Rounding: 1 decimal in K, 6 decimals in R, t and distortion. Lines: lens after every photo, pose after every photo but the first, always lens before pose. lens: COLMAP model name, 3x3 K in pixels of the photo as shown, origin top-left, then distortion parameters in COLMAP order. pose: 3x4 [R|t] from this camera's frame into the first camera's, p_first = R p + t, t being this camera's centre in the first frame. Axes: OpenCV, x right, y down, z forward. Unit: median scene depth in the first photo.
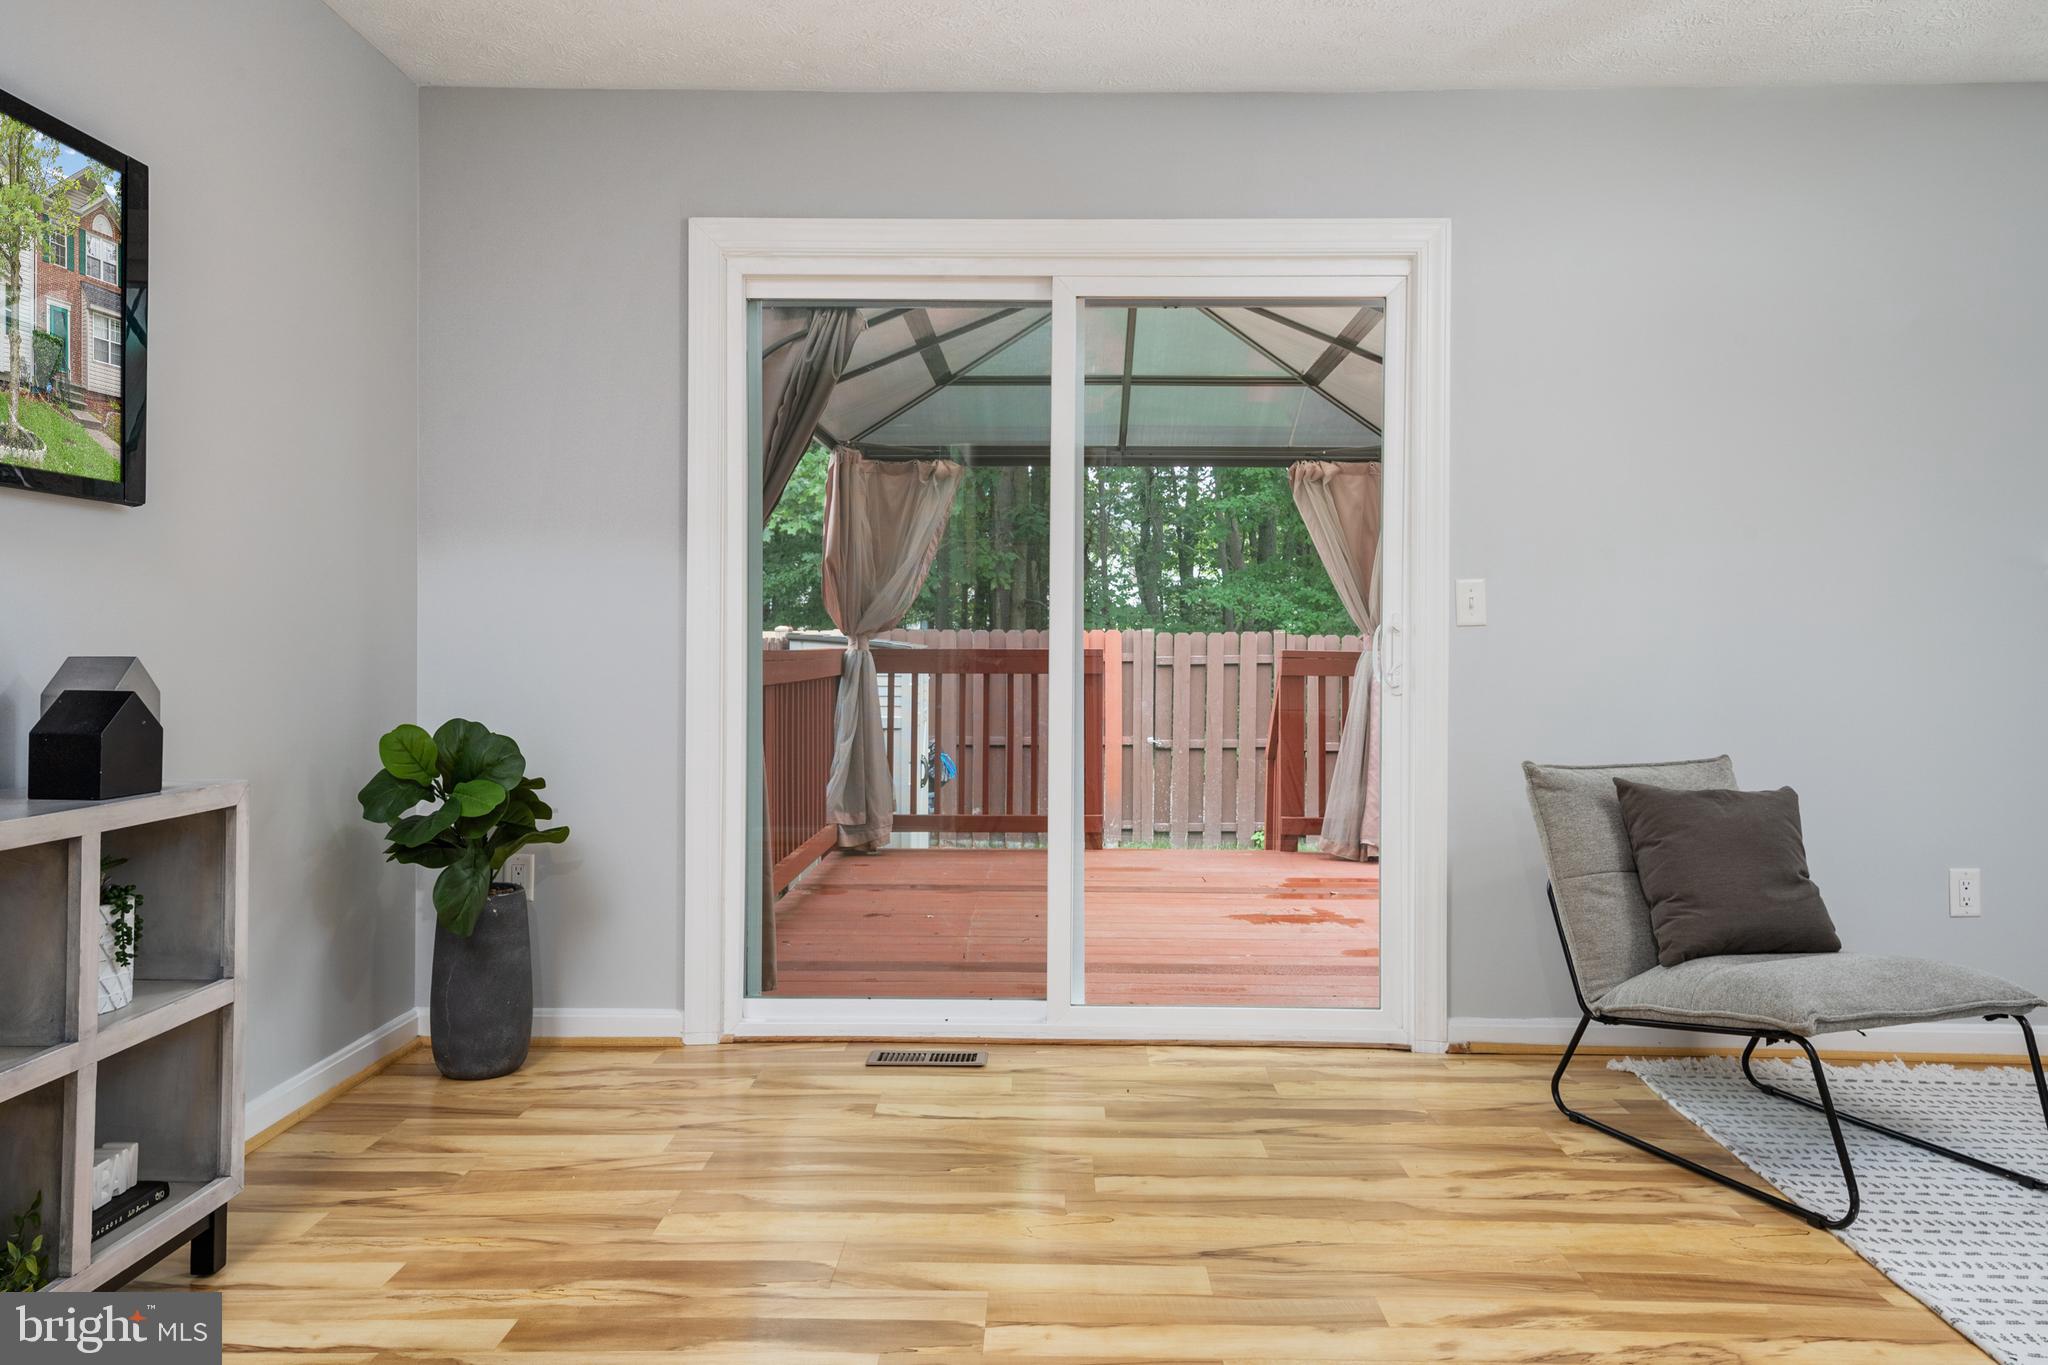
lens RADIAL K [[1435.1, 0, 1018.6], [0, 1435.1, 677.9], [0, 0, 1]] dist [-0.002684, 0.005524]
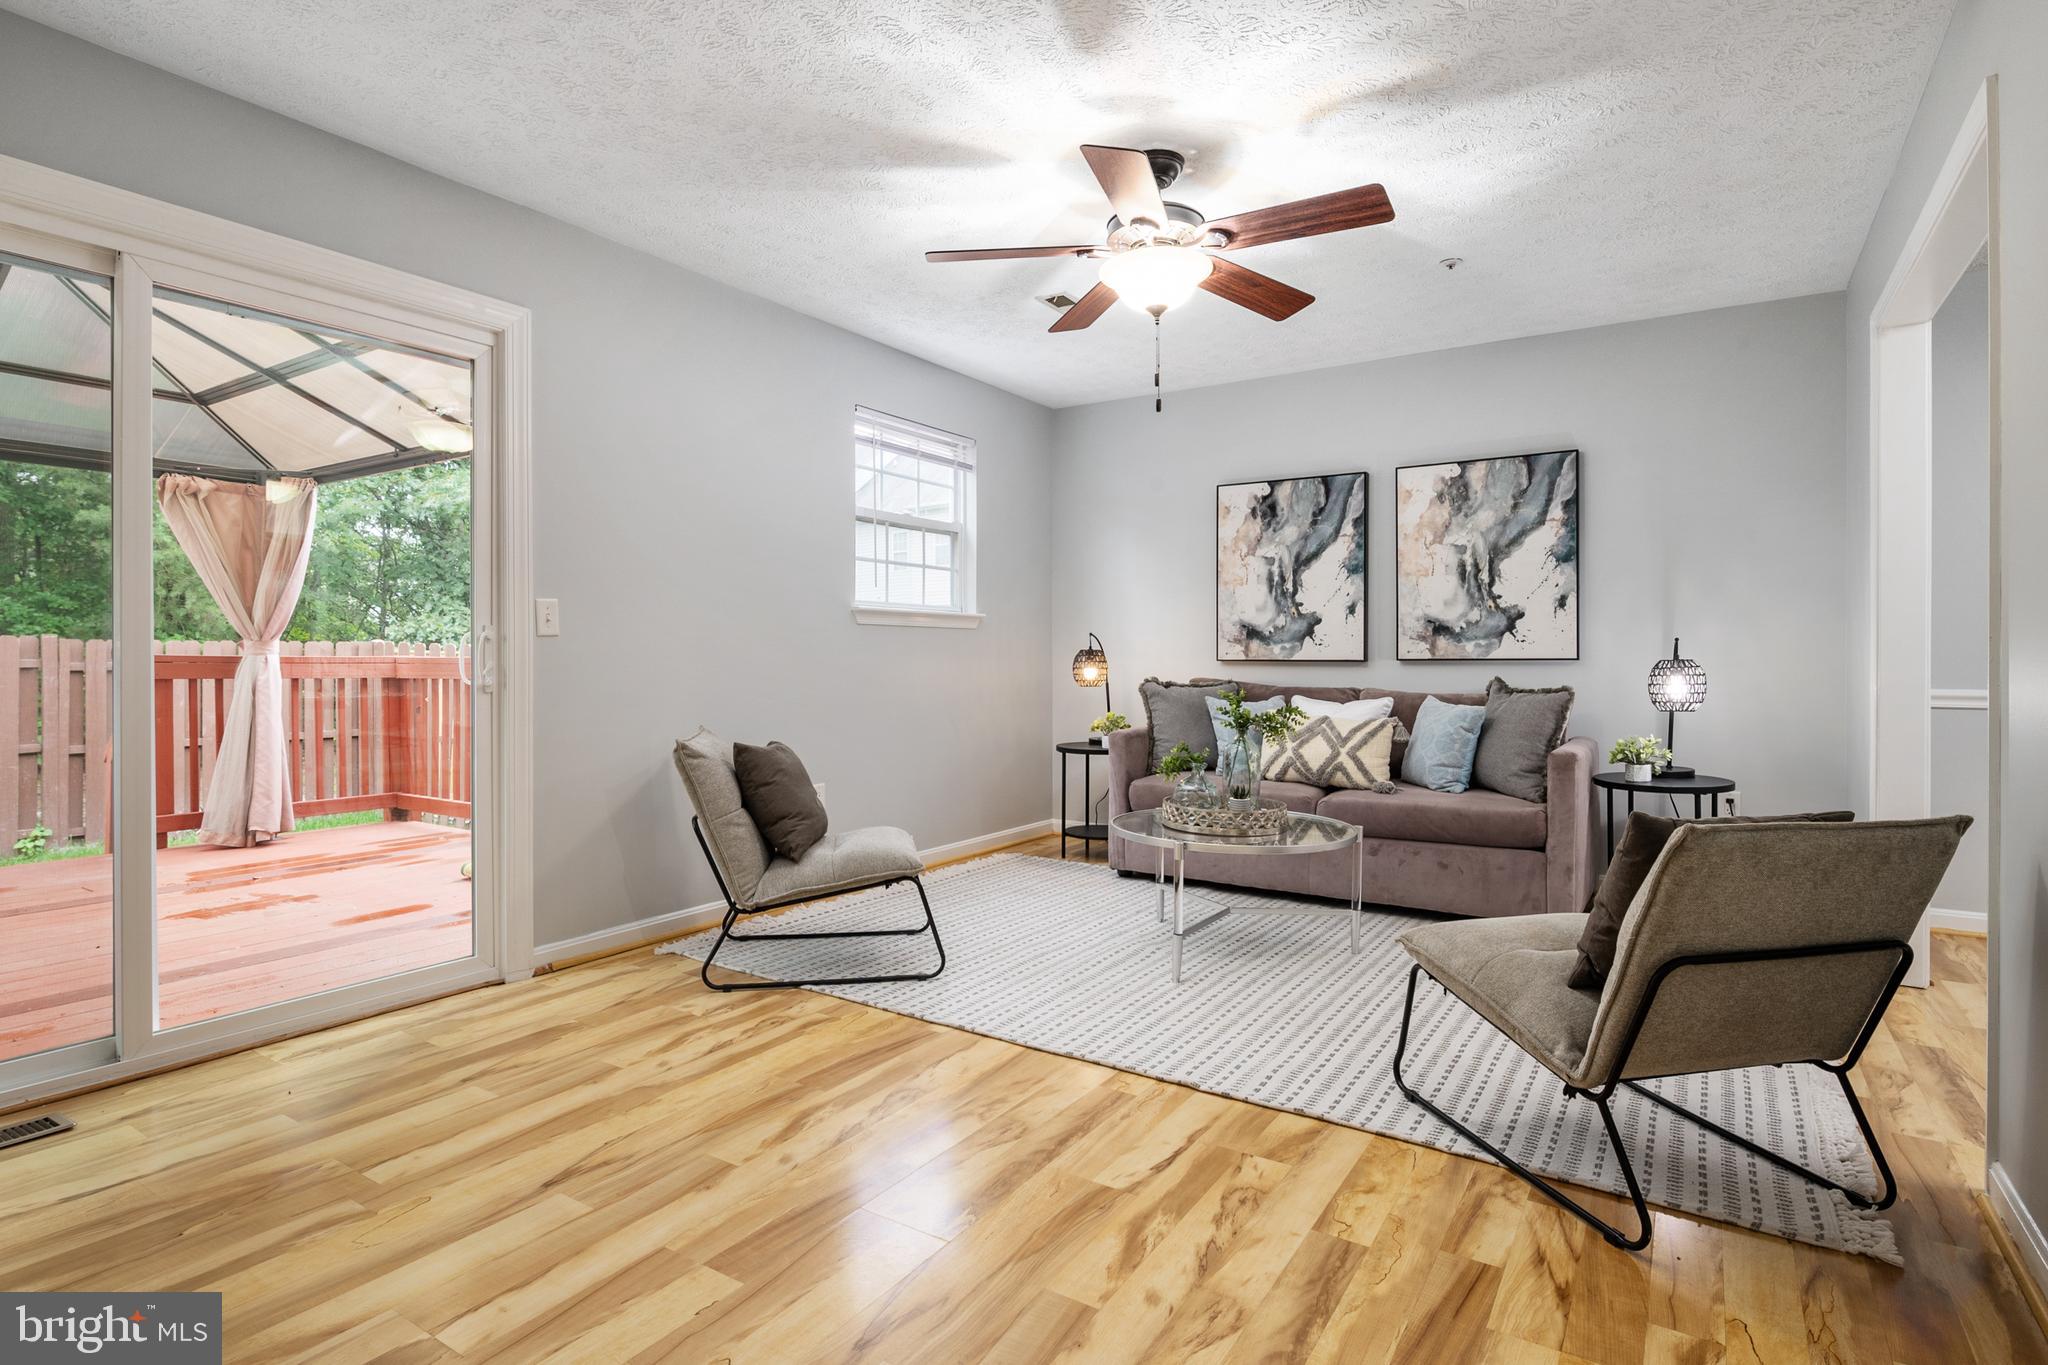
lens RADIAL K [[1042.8, 0, 1034.5], [0, 1042.8, 679.2], [0, 0, 1]] dist [-0.016740, -0.002736]
pose [[0.527709, -0.034348, 0.848731, -0.238514], [0.025179, 0.999376, 0.024789, -0.009926], [-0.849052, 0.008288, 0.528244, 0.152048]]
